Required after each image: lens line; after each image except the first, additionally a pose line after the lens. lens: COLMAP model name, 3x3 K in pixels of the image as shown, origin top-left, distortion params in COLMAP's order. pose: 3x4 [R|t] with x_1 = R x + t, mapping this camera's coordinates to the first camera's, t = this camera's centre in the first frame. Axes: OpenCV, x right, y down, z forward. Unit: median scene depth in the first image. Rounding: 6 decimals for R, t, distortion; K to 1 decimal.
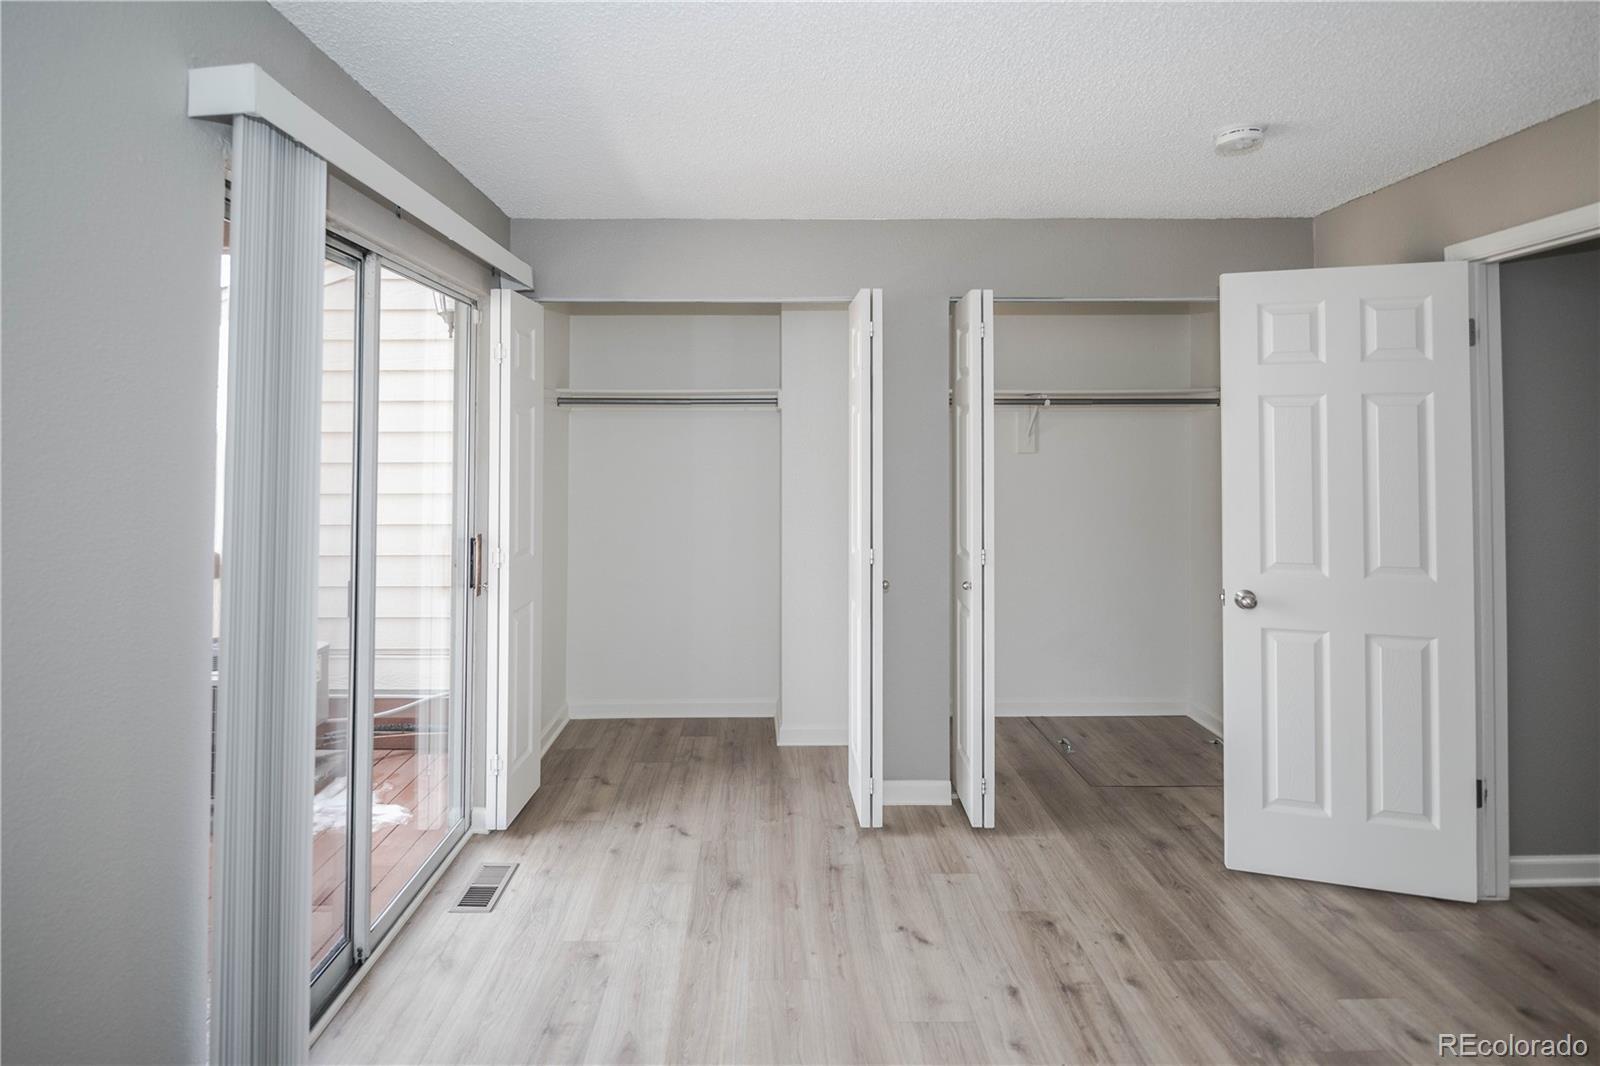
lens RADIAL K [[797.2, 0, 815.3], [0, 797.2, 404.3], [0, 0, 1]] dist [-0.012019, -0.001483]
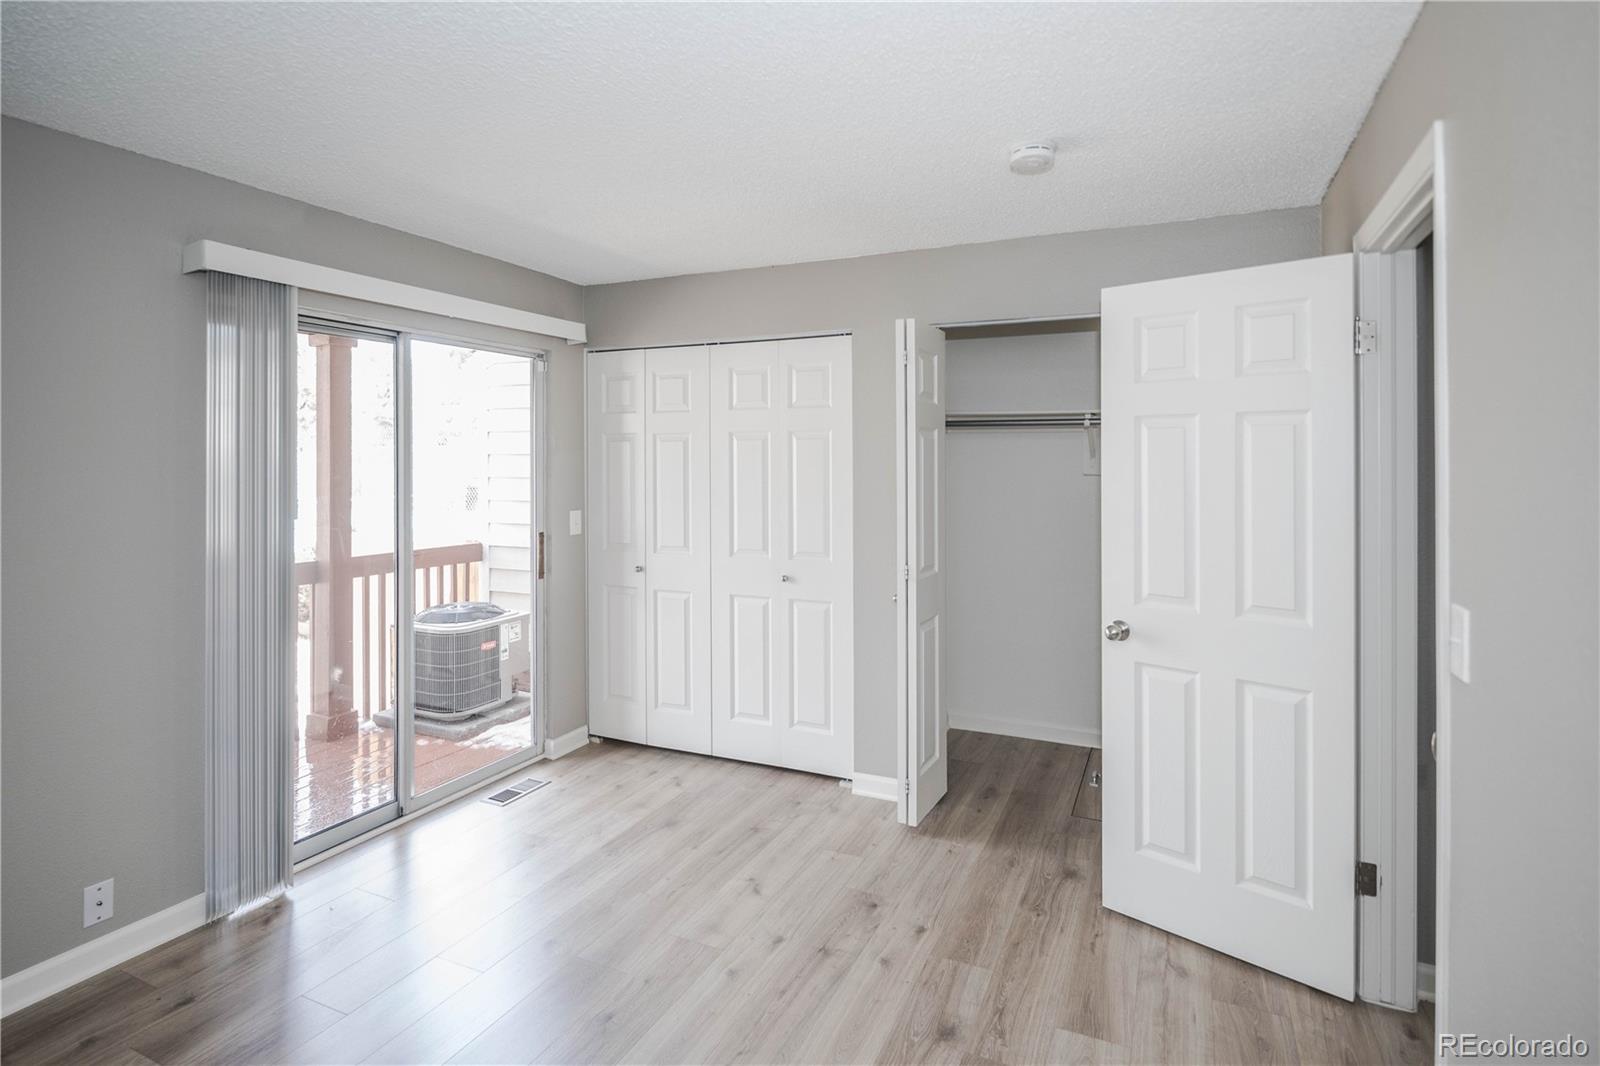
lens RADIAL K [[787.5, 0, 794.5], [0, 787.5, 431.6], [0, 0, 1]] dist [-0.013485, -0.001039]
pose [[0.912199, -0.012558, -0.409554, 0.588674], [0.018096, 0.999790, 0.009650, -0.008796], [0.409347, -0.016215, 0.912235, -0.016628]]
